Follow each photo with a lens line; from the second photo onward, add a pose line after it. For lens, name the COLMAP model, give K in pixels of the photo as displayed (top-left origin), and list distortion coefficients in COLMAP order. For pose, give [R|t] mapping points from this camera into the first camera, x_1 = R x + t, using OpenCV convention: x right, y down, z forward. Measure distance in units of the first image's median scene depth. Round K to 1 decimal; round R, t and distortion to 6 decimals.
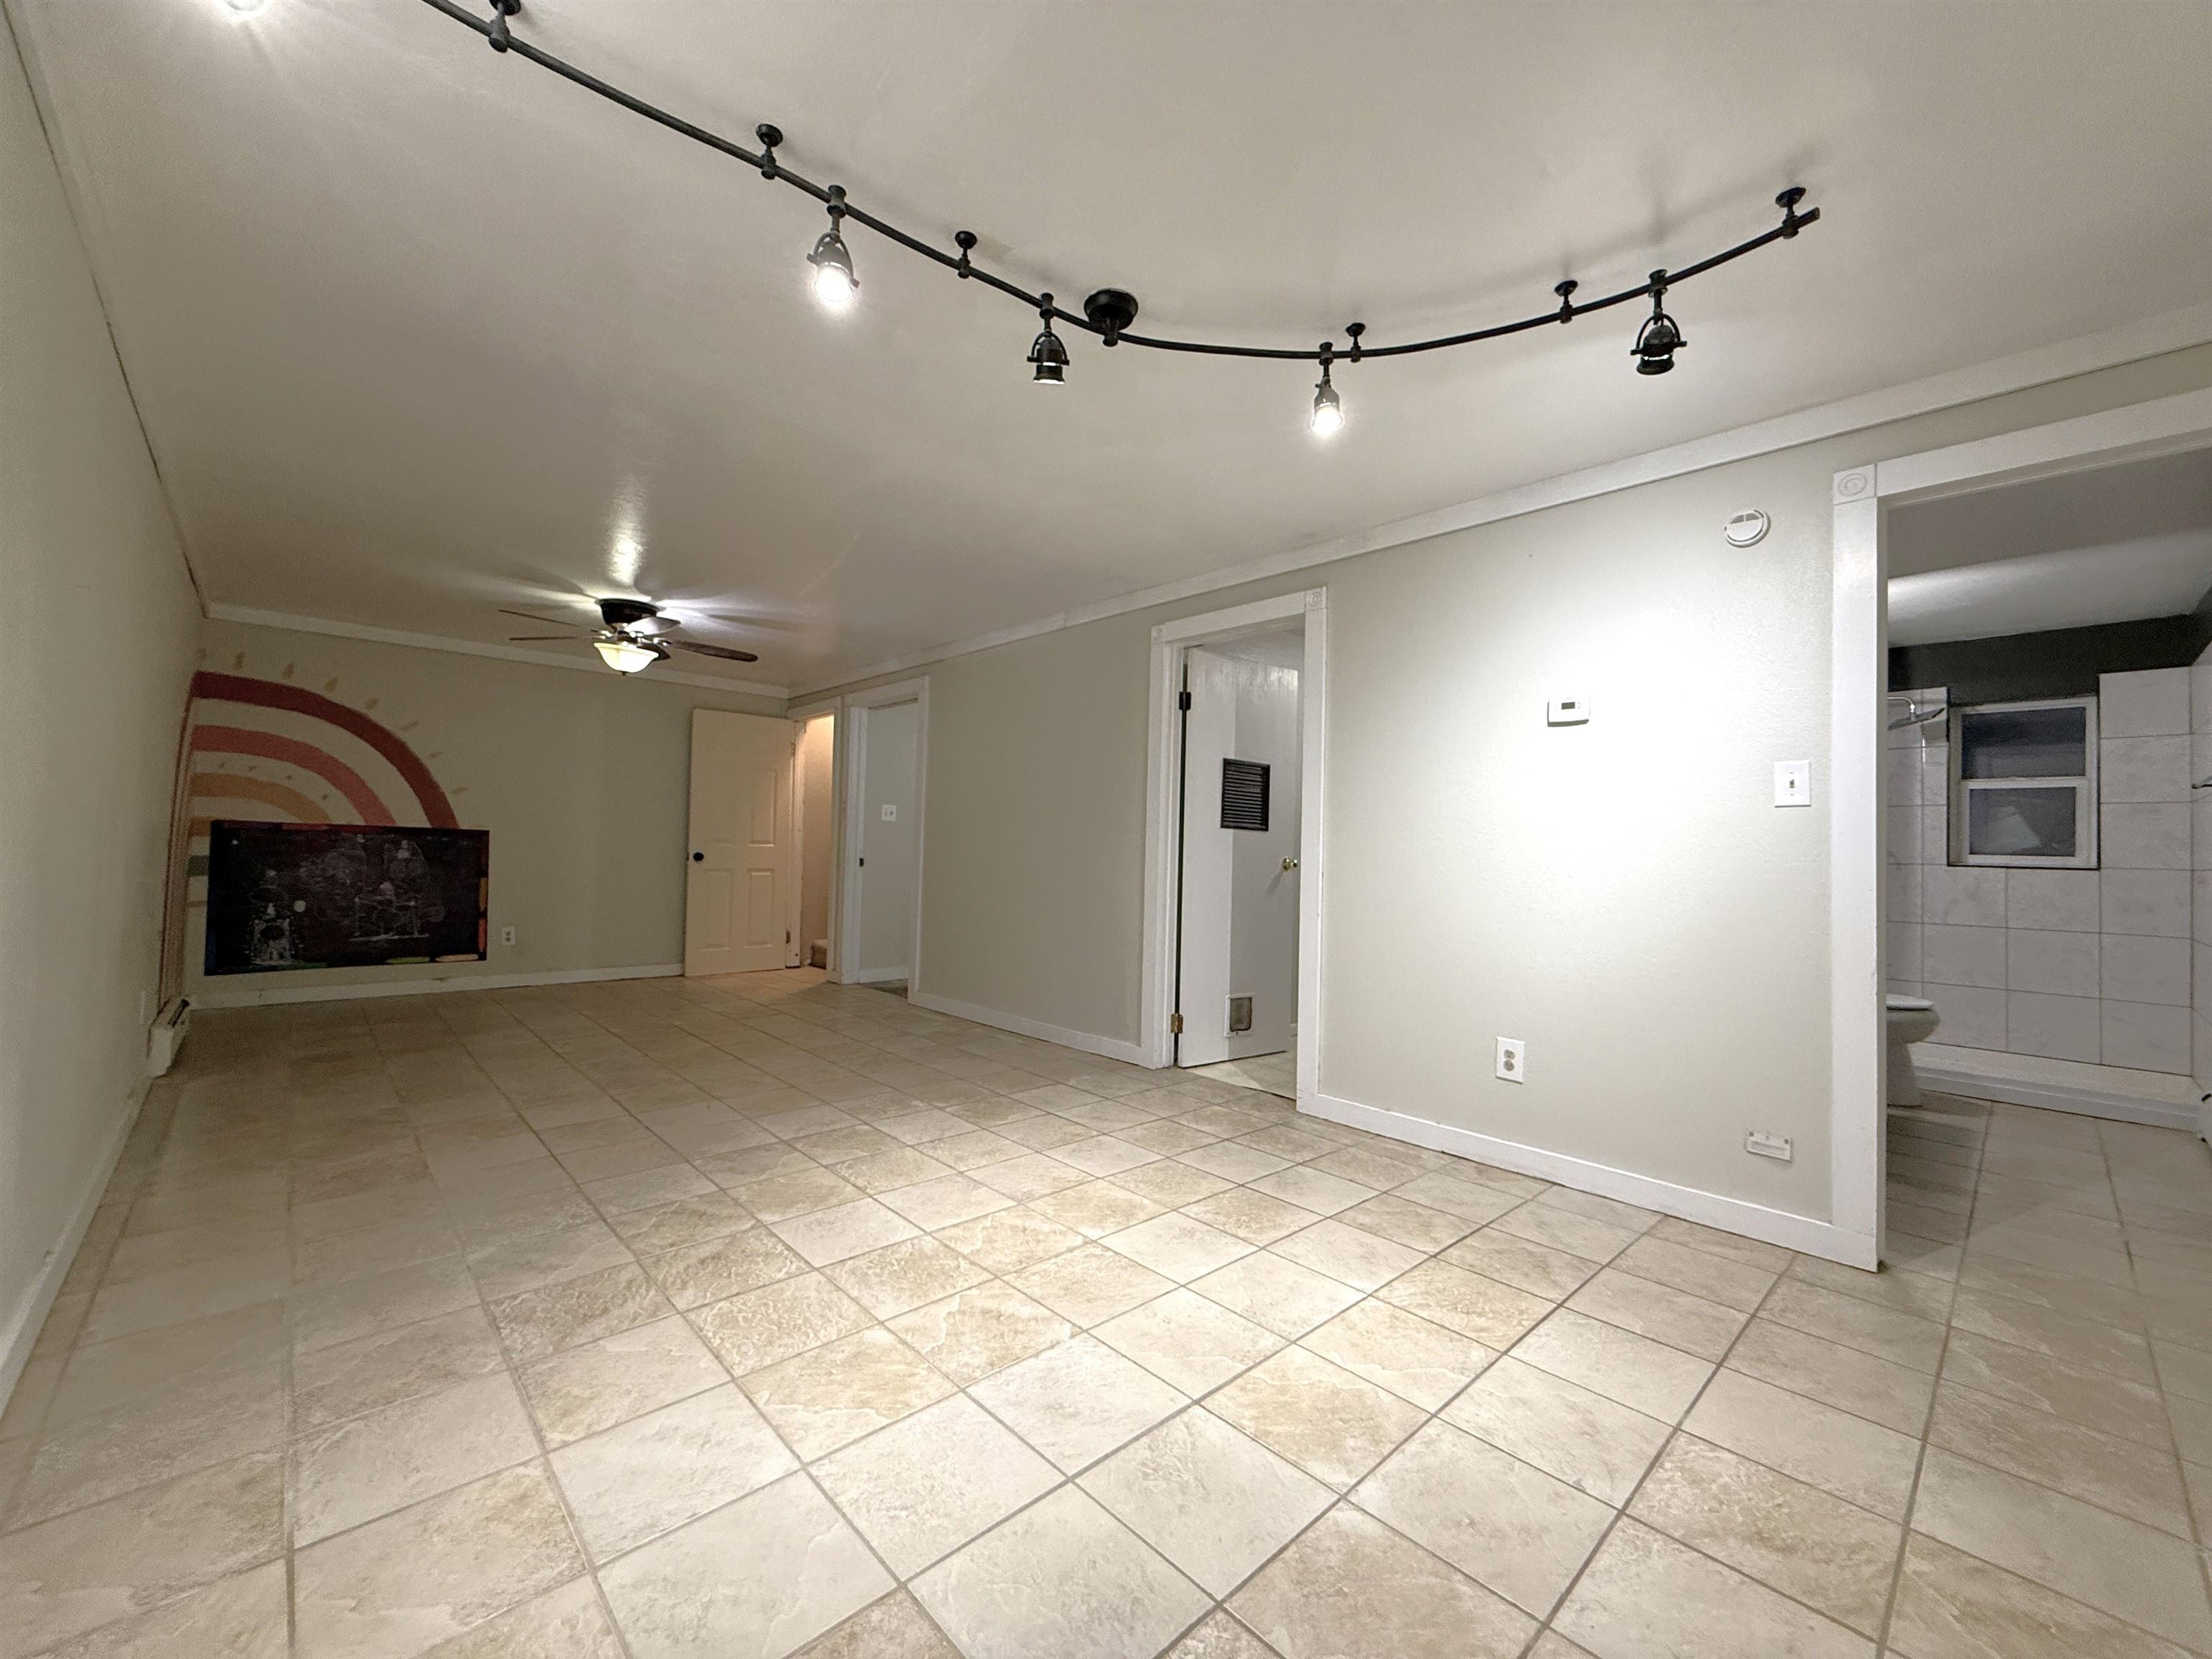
lens RADIAL K [[889.8, 0, 1107.6], [0, 889.8, 826.5], [0, 0, 1]] dist [-0.001237, 0.000259]
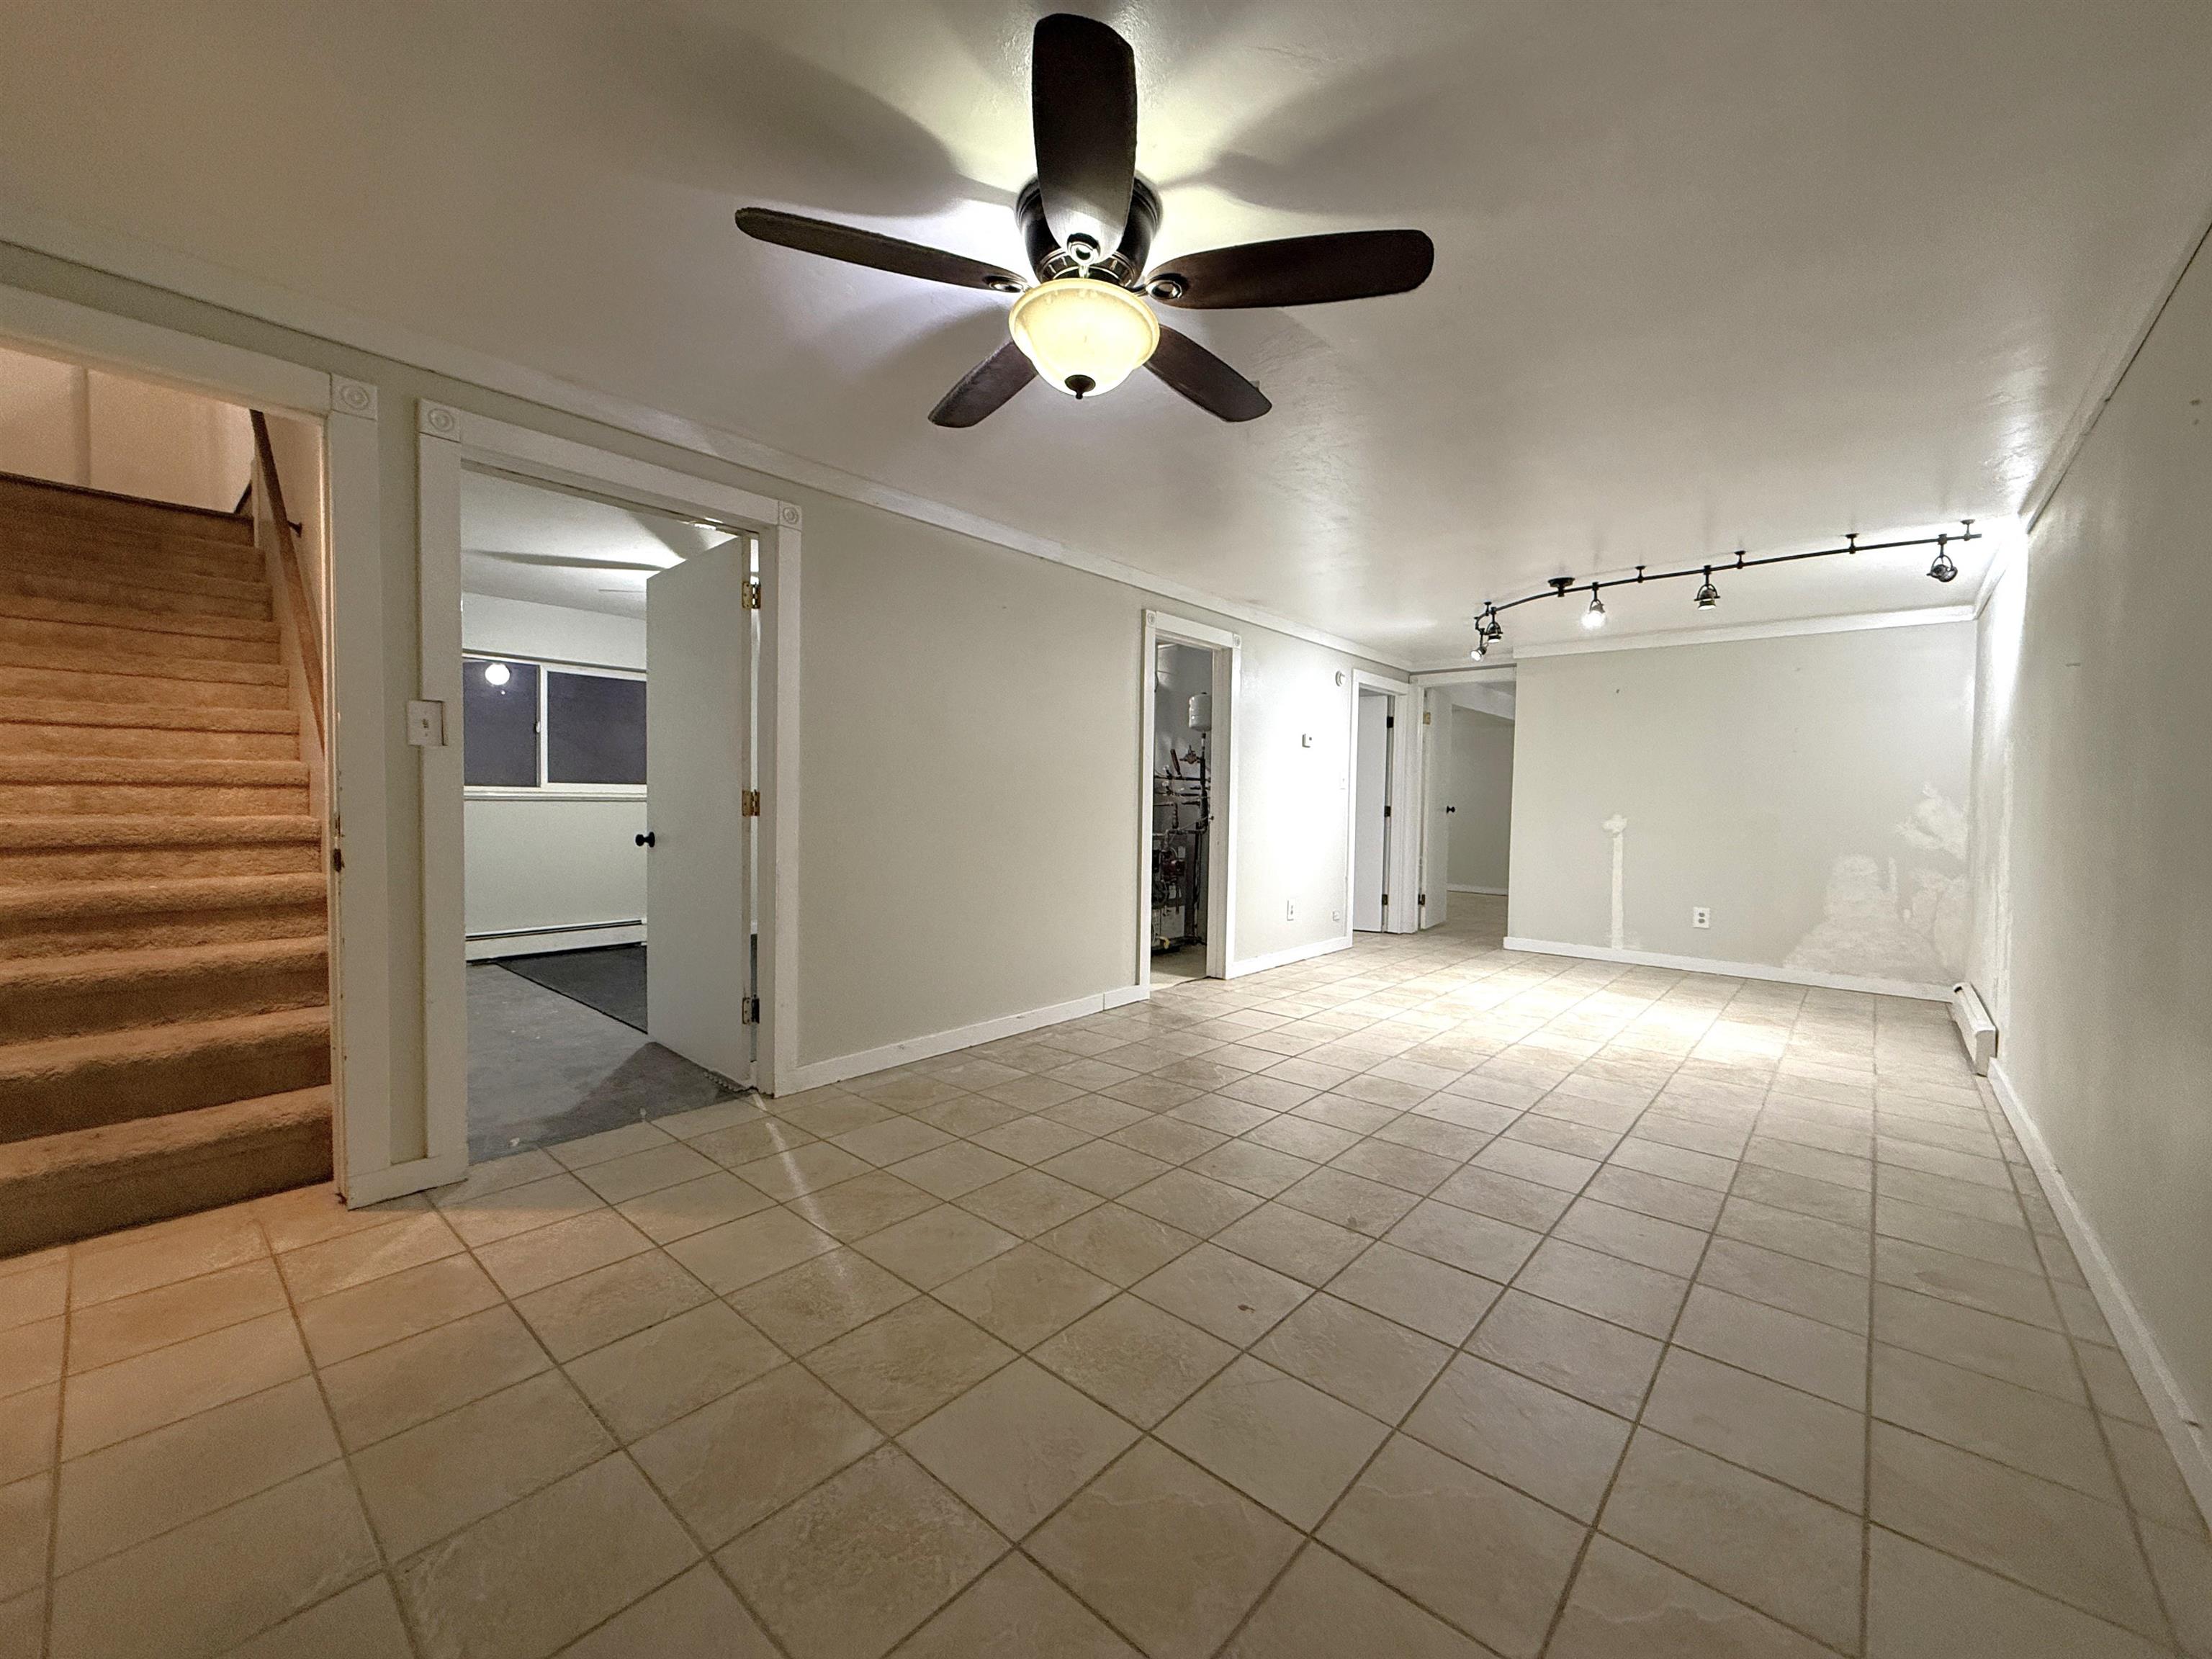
lens RADIAL K [[889.8, 0, 1107.8], [0, 889.8, 827.4], [0, 0, 1]] dist [-0.001237, 0.000259]
pose [[-0.112016, -0.059156, 0.991944, -1.609350], [-0.044551, 0.997522, 0.054457, -0.014026], [-0.992707, -0.038092, -0.114373, 1.786584]]
